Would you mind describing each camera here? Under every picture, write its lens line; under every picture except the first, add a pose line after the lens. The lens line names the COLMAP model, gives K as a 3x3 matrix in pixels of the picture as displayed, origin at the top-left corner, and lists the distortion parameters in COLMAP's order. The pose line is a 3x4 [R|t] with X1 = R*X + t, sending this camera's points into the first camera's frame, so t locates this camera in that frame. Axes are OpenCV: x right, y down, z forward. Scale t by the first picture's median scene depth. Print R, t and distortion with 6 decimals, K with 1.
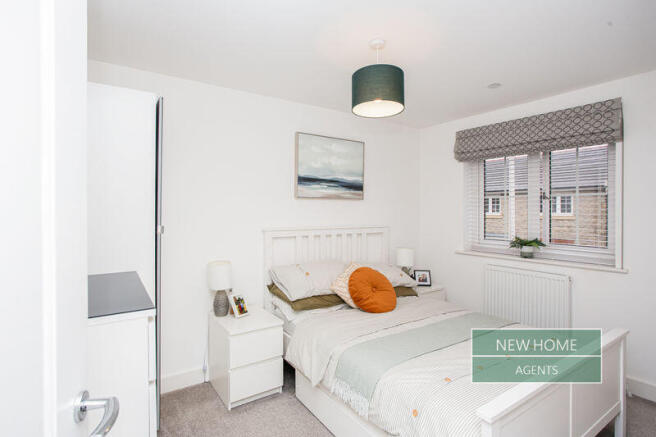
lens RADIAL K [[331.1, 0, 328.7], [0, 331.1, 203.5], [0, 0, 1]] dist [-0.003460, -0.000373]
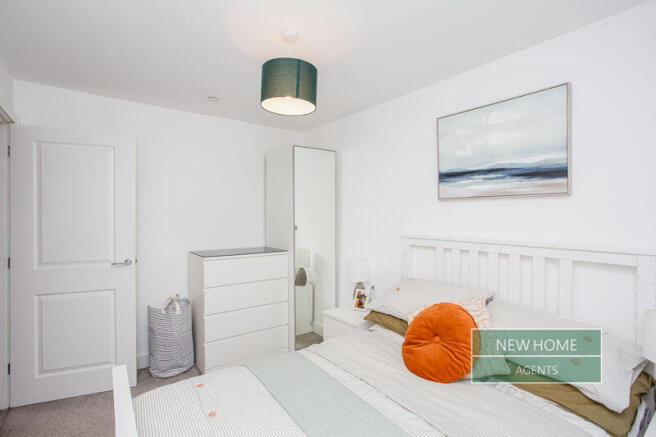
lens RADIAL K [[314.9, 0, 328.0], [0, 314.9, 218.5], [0, 0, 1]] dist [-0.000766, -0.000075]
pose [[0.039638, -0.002249, -0.999212, 0.631479], [-0.002590, 0.999994, -0.002353, 0.029700], [0.999211, 0.002682, 0.039632, 0.668931]]
